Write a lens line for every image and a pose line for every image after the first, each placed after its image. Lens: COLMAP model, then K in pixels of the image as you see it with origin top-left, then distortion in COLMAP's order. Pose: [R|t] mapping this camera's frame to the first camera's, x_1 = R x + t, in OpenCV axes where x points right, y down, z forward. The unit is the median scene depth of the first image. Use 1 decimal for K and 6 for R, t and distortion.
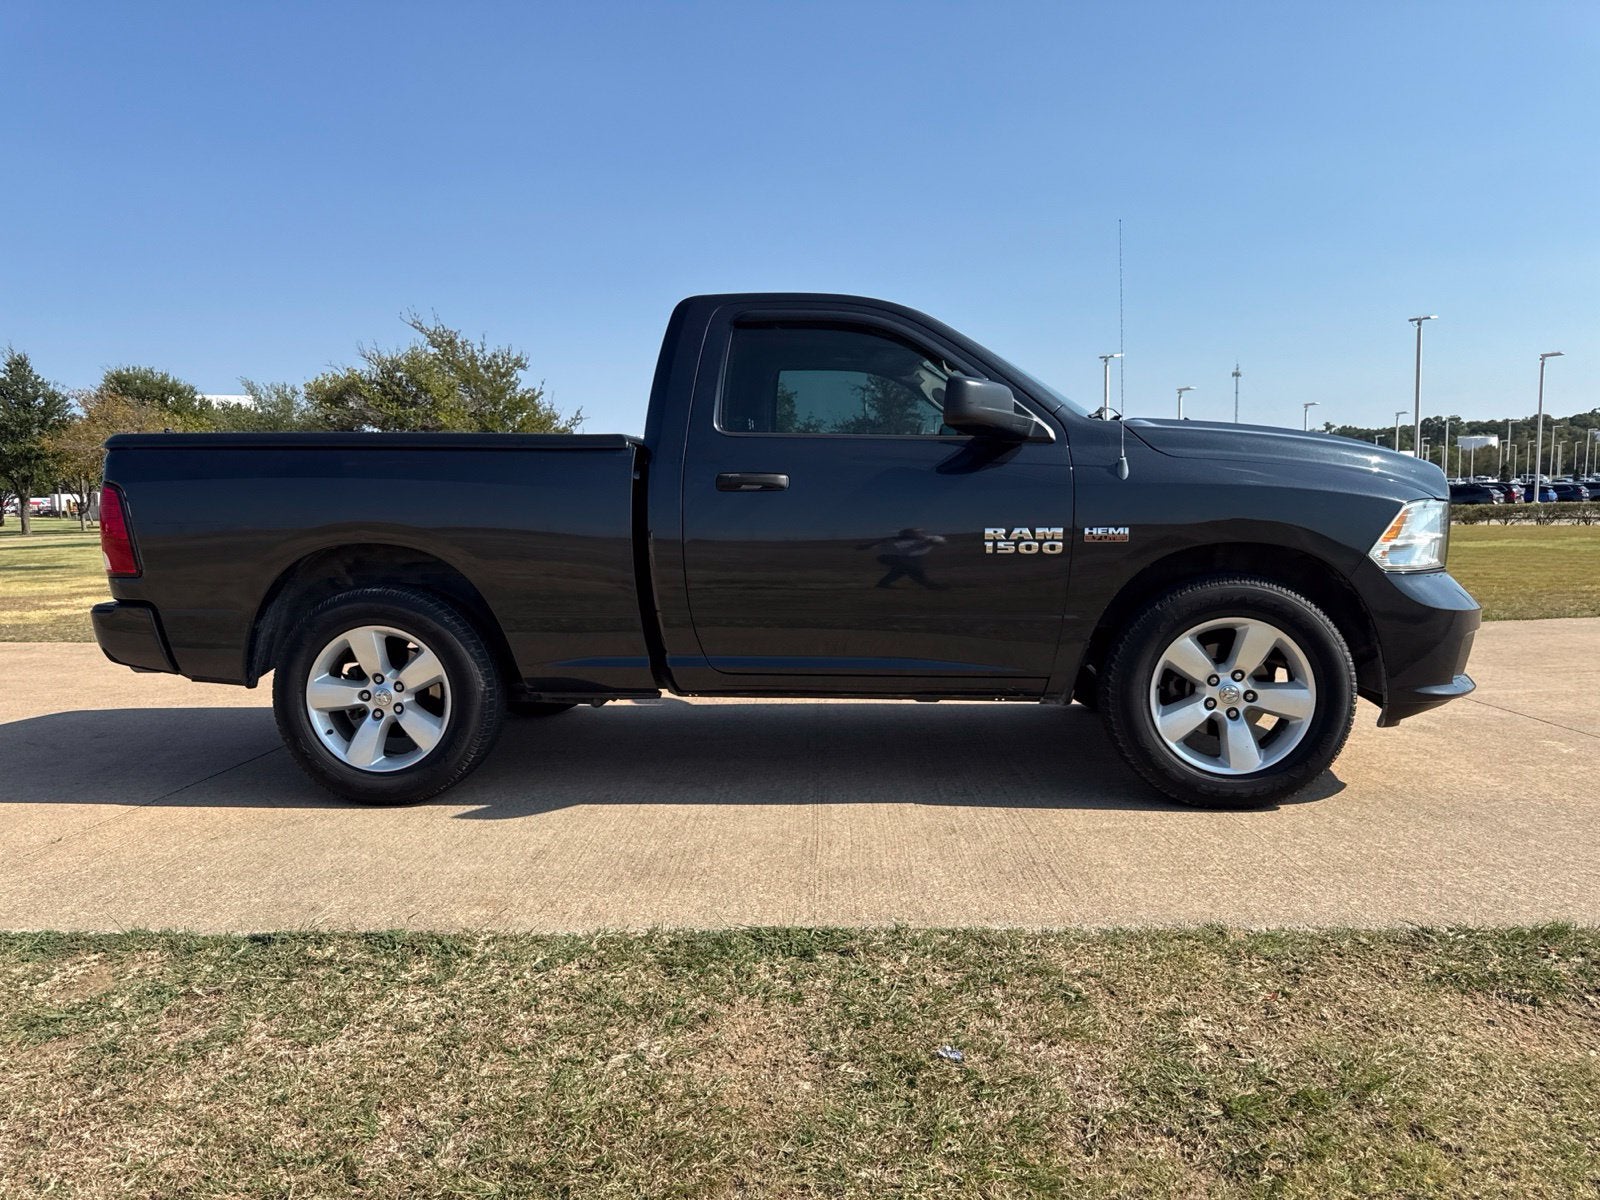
lens RADIAL K [[1092.9, 0, 827.2], [0, 1092.9, 594.0], [0, 0, 1]] dist [0.025629, -0.030088]
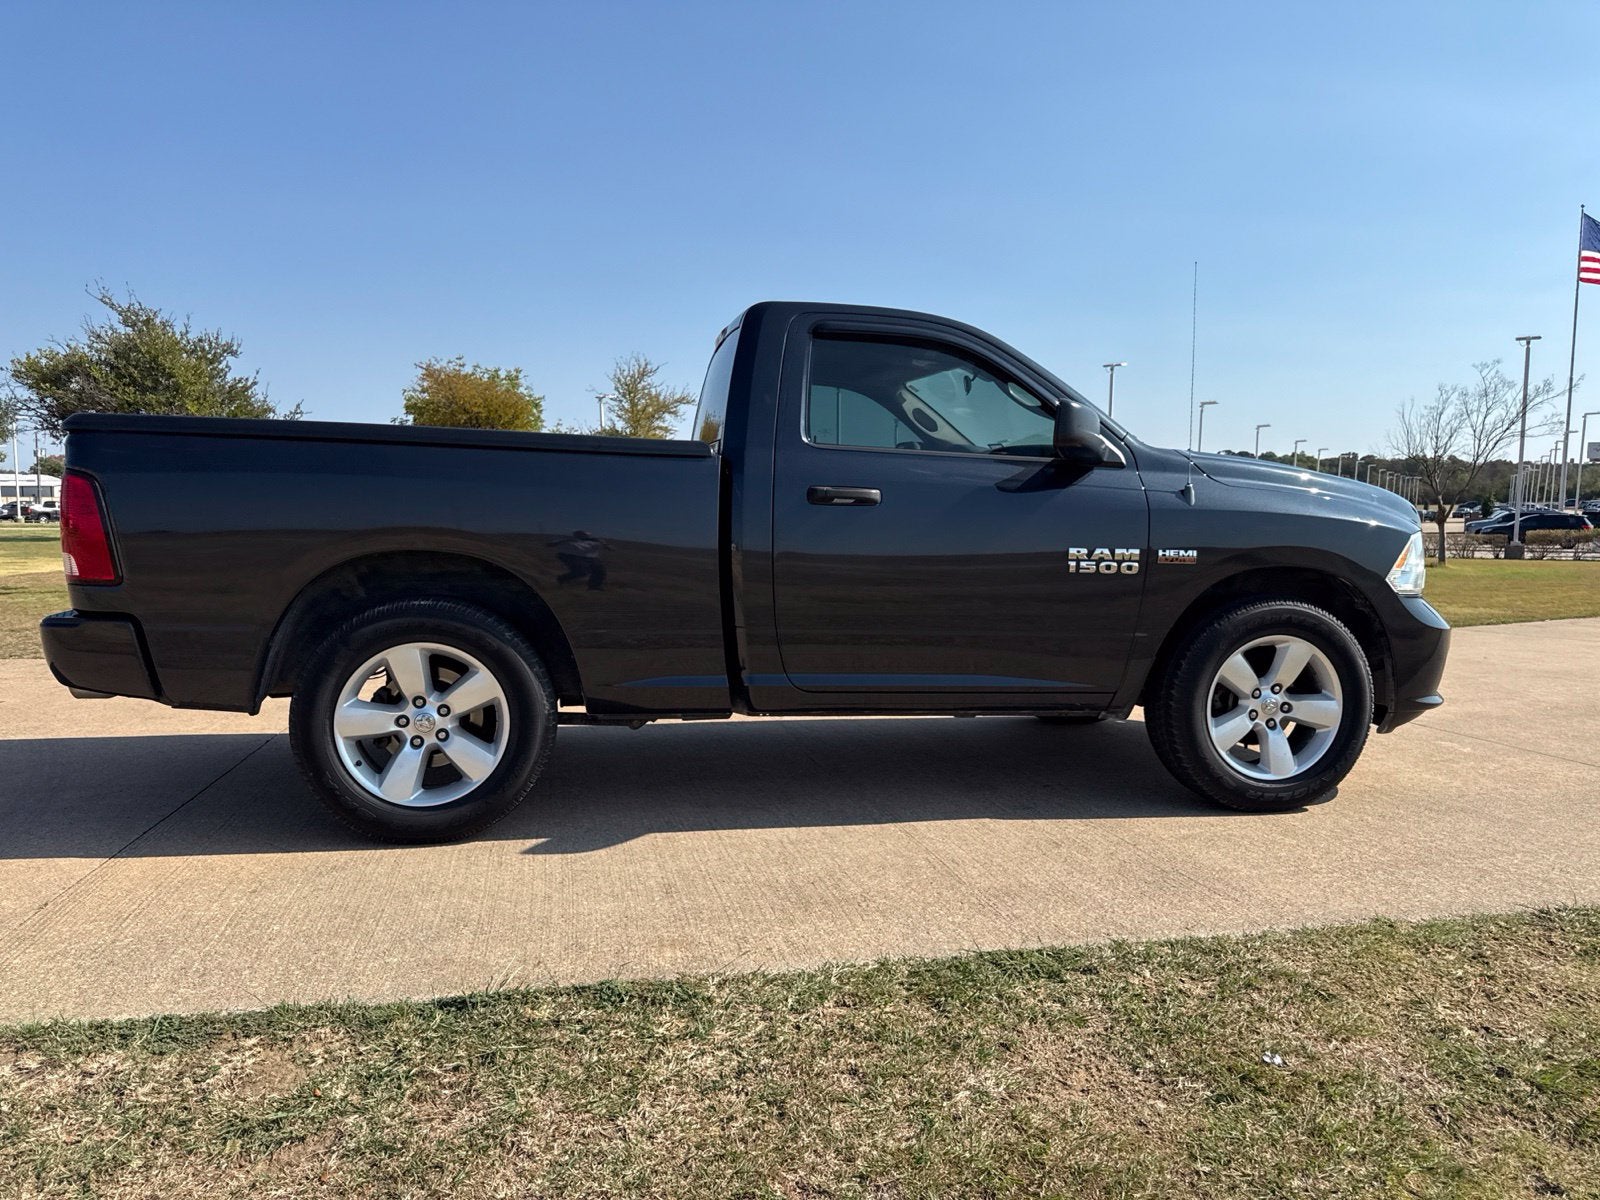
lens RADIAL K [[1086.9, 0, 820.7], [0, 1086.9, 613.0], [0, 0, 1]] dist [0.018551, -0.022149]
pose [[0.968852, 0.006961, 0.247543, -0.334586], [-0.007896, 0.999965, 0.002784, 0.000050], [-0.247515, -0.004652, 0.968873, 0.068429]]
